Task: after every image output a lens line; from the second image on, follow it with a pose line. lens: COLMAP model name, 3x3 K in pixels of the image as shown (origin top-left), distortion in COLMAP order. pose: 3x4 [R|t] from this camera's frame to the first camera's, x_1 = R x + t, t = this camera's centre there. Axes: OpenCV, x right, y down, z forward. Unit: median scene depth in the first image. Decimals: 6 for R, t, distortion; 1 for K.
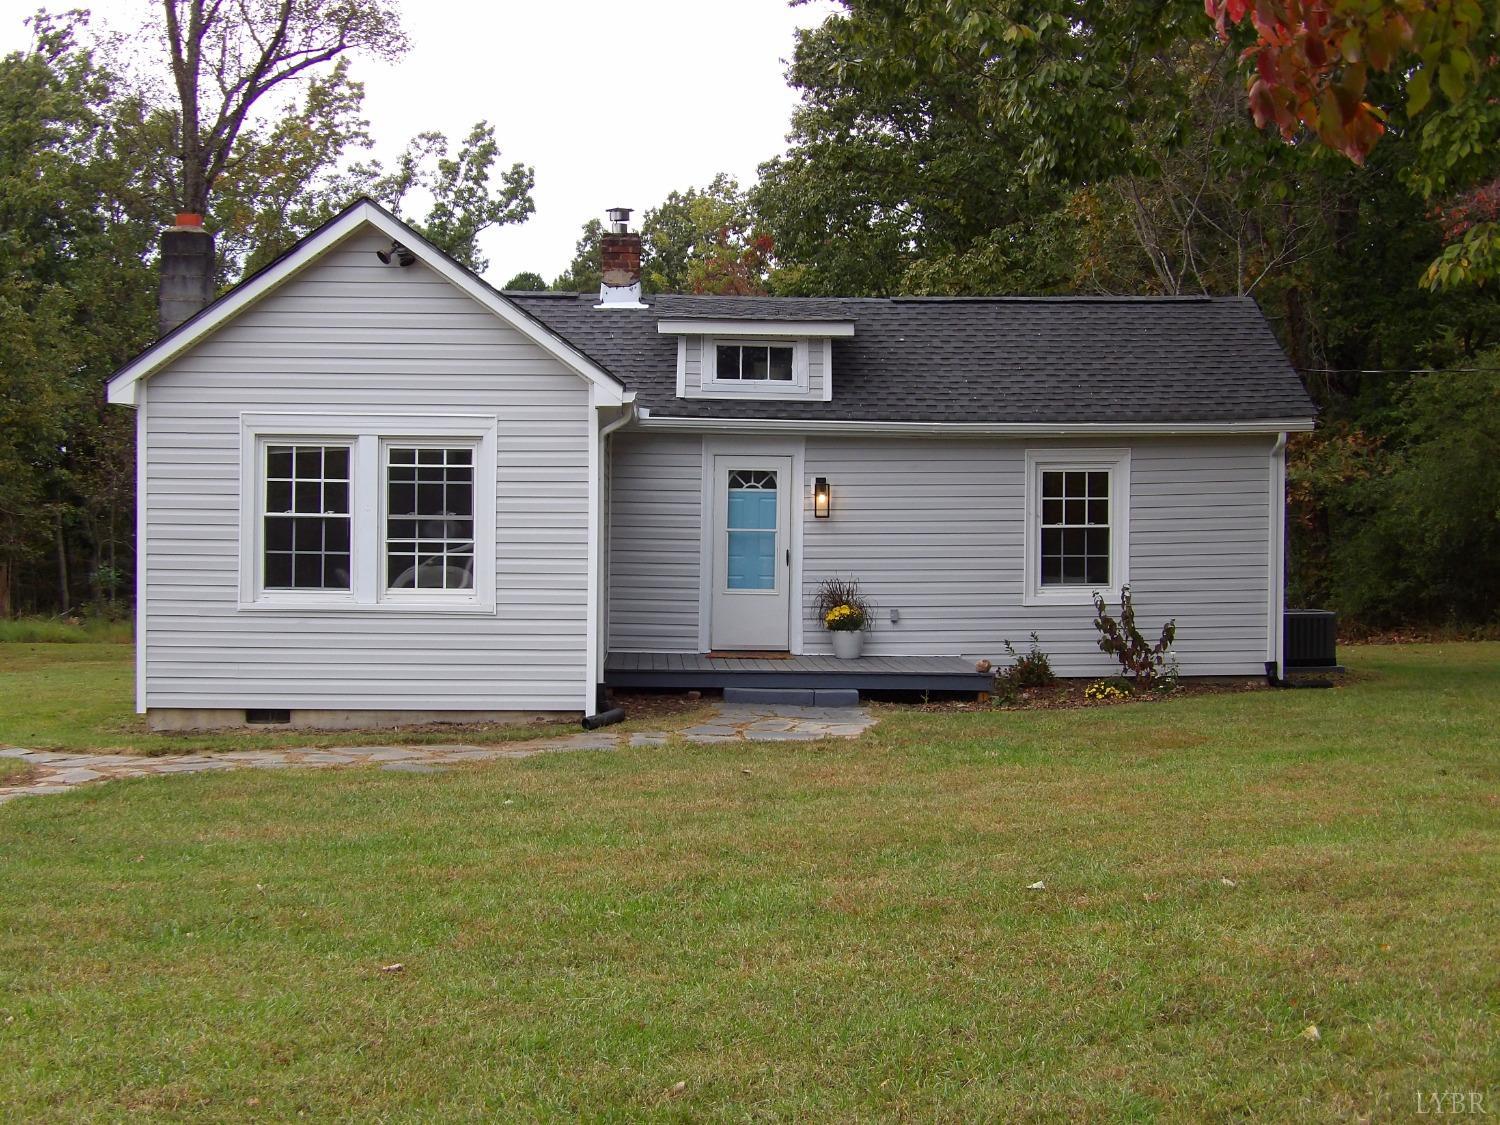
lens RADIAL K [[1973.9, 0, 756.2], [0, 1973.9, 567.9], [0, 0, 1]] dist [0.013549, -0.339024]
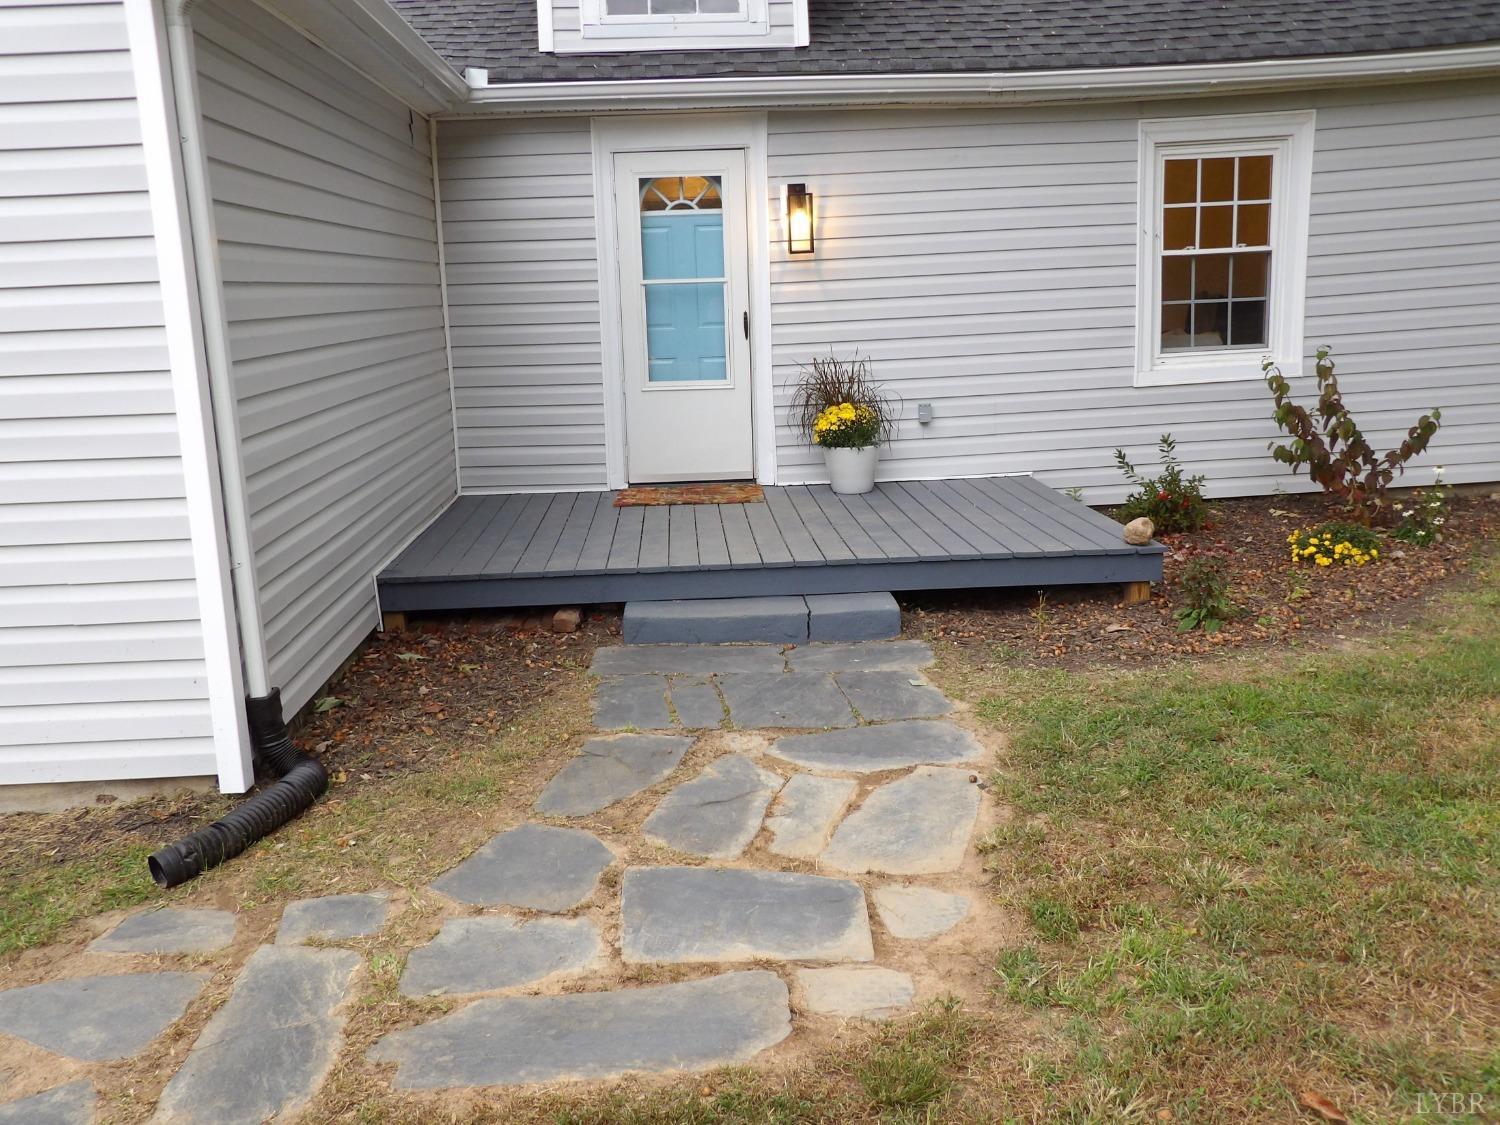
lens RADIAL K [[1236.3, 0, 744.3], [0, 1236.3, 558.5], [0, 0, 1]] dist [-0.071920, 0.126835]
pose [[0.998890, -0.046561, -0.007180, 0.014912], [0.047063, 0.979355, 0.196591, -0.009364], [-0.002122, -0.196711, 0.980459, 0.624056]]
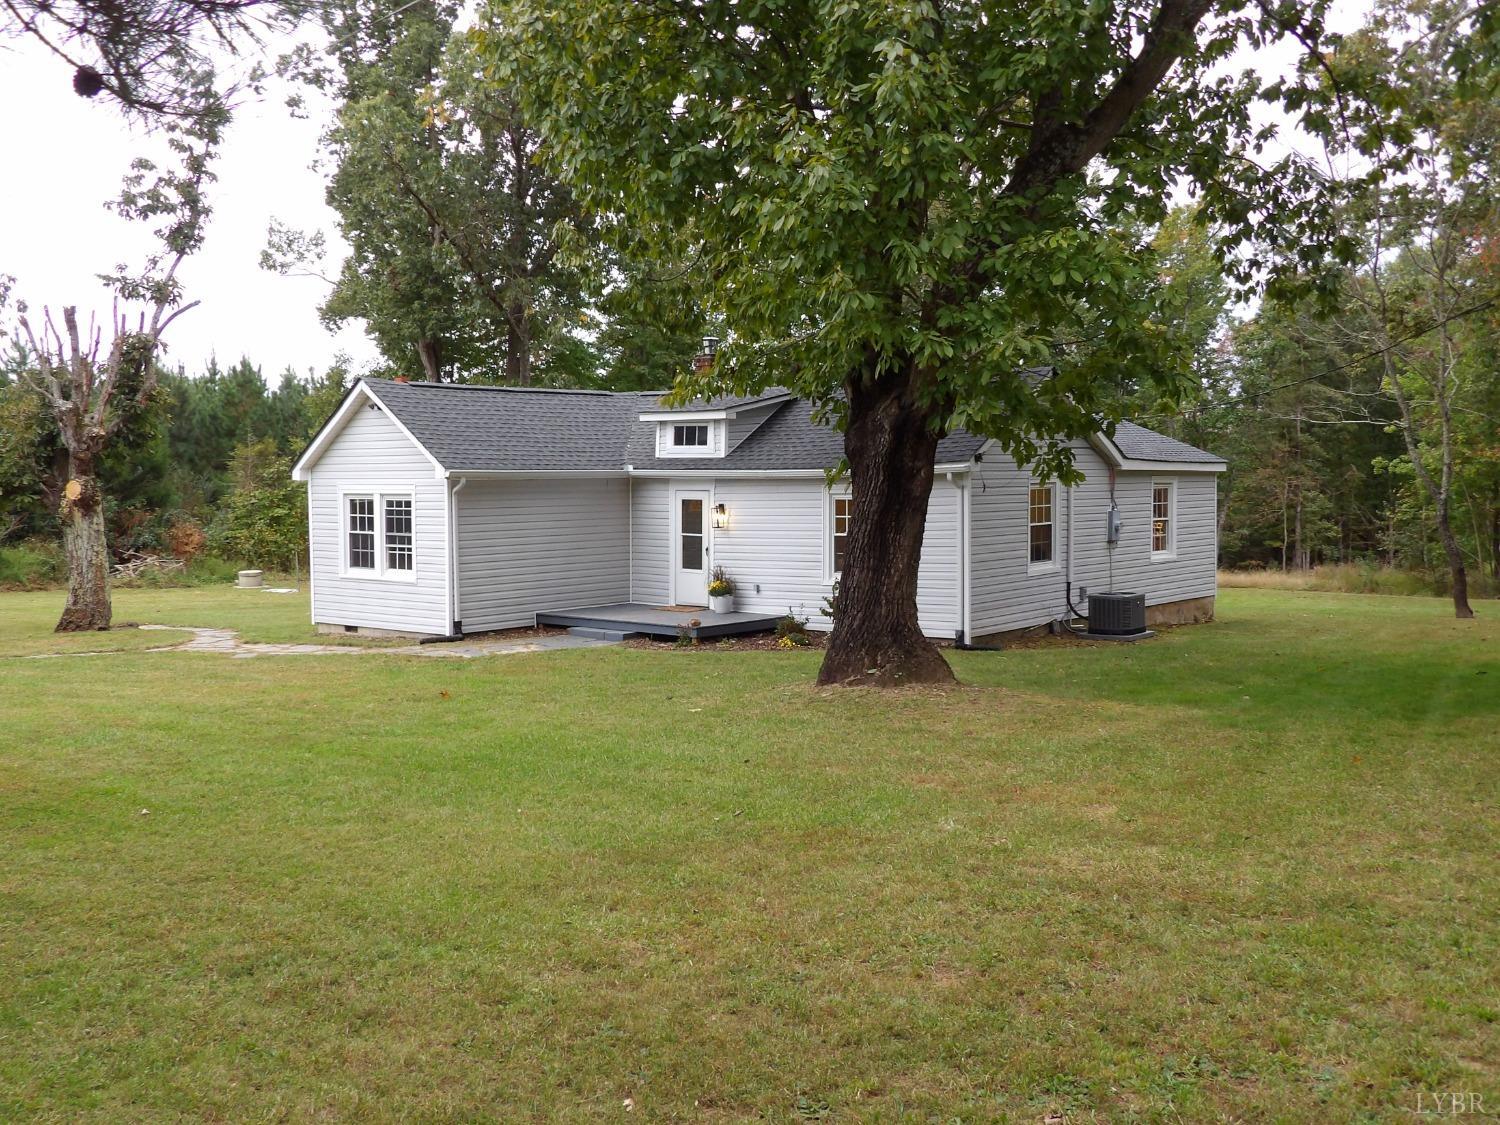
lens RADIAL K [[1455.3, 0, 750.0], [0, 1455.3, 562.5], [0, 0, 1]] dist [0.050363, 0.006366]
pose [[0.748905, 0.024474, -0.662225, 0.869269], [-0.002342, 0.999409, 0.034288, -0.038877], [0.662673, -0.024128, 0.748520, 0.101074]]
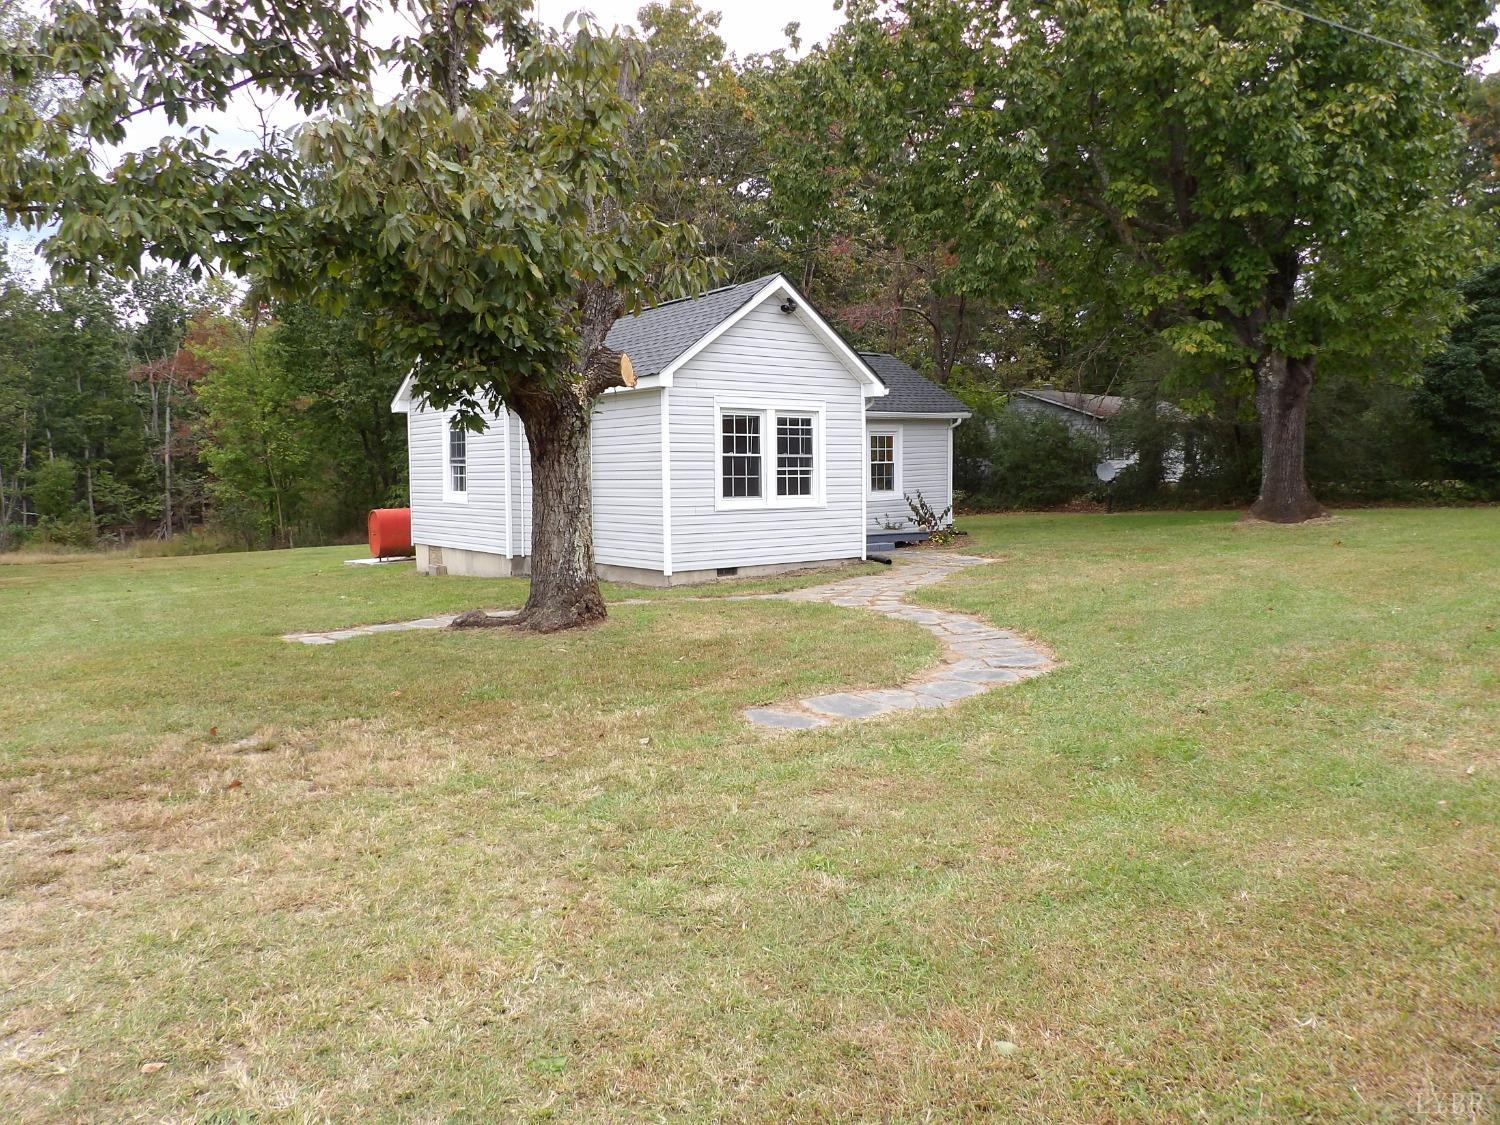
lens RADIAL K [[1049.6, 0, 750.0], [0, 1049.6, 562.5], [0, 0, 1]] dist [-0.003059, -0.000505]
pose [[0.803106, -0.066933, 0.592064, -0.621076], [0.032824, 0.997131, 0.068203, 0.004036], [-0.594931, -0.035341, 0.803000, 0.198814]]
